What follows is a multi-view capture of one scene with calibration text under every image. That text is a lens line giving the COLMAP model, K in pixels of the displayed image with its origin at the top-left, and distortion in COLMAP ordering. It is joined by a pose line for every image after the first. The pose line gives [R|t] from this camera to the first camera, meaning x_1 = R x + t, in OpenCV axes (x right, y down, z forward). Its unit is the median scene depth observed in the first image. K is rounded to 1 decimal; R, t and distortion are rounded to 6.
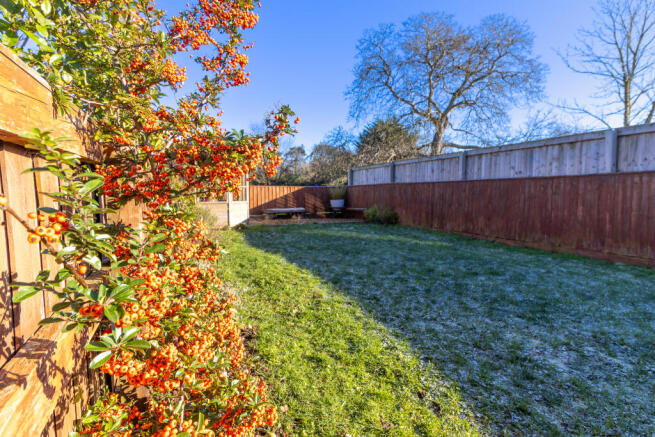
lens RADIAL K [[358.9, 0, 325.1], [0, 358.9, 214.4], [0, 0, 1]] dist [-0.002976, -0.000409]
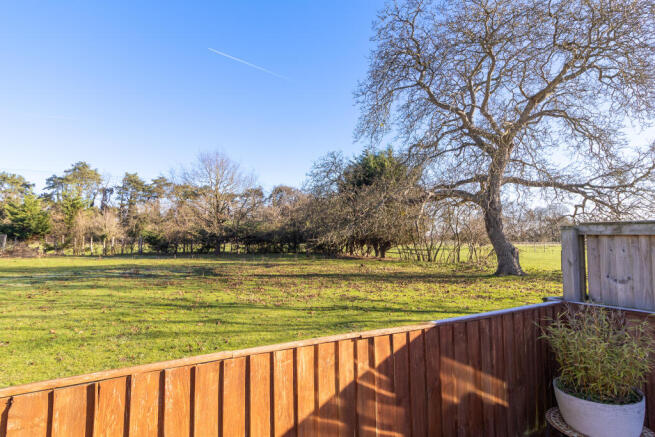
lens RADIAL K [[358.9, 0, 322.9], [0, 358.9, 214.6], [0, 0, 1]] dist [-0.002976, -0.000409]
pose [[0.992047, 0.009675, 0.125495, -0.074344], [0.005646, 0.992617, -0.121160, -0.058753], [-0.125741, 0.120905, 0.984668, 0.428213]]
